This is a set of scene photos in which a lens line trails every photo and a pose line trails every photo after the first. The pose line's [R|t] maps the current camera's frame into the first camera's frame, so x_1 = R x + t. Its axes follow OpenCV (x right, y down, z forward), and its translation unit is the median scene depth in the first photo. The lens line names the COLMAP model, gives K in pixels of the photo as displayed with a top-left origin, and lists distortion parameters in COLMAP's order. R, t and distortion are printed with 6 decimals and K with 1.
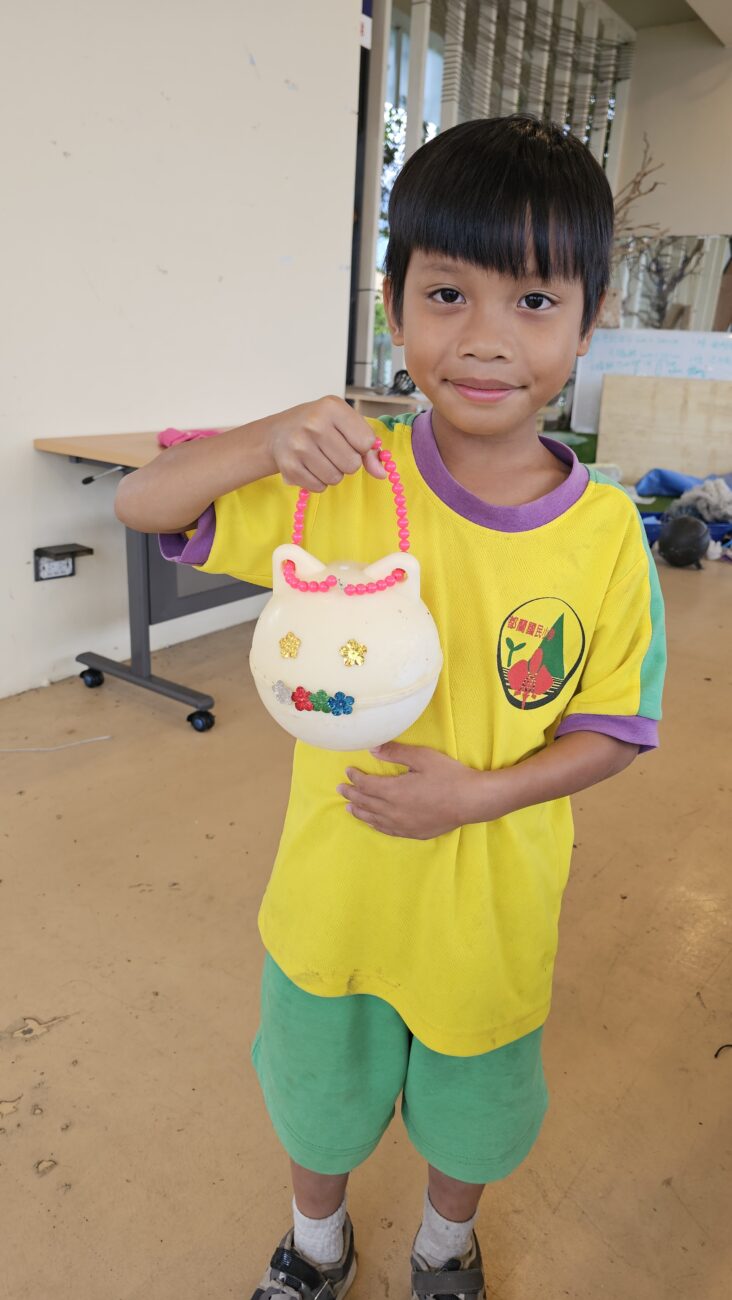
lens RADIAL K [[895.3, 0, 366.0], [0, 895.3, 650.0], [0, 0, 1]] dist [0.059713, -0.172194]
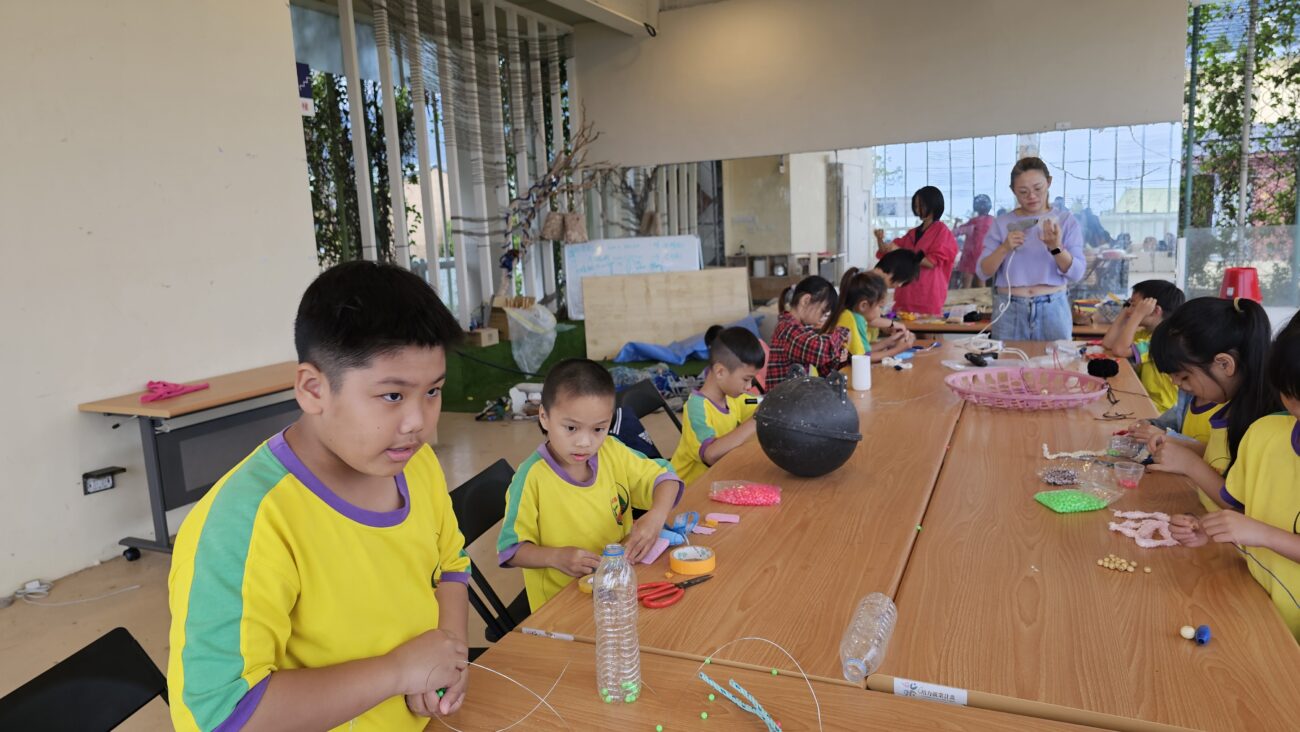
lens RADIAL K [[846.6, 0, 673.1], [0, 846.6, 370.3], [0, 0, 1]] dist [0.002424, -0.001645]
pose [[0.966140, -0.119345, 0.228760, 0.267958], [0.154340, 0.977803, -0.141709, 0.068048], [-0.206770, 0.172217, 0.963113, -0.570591]]
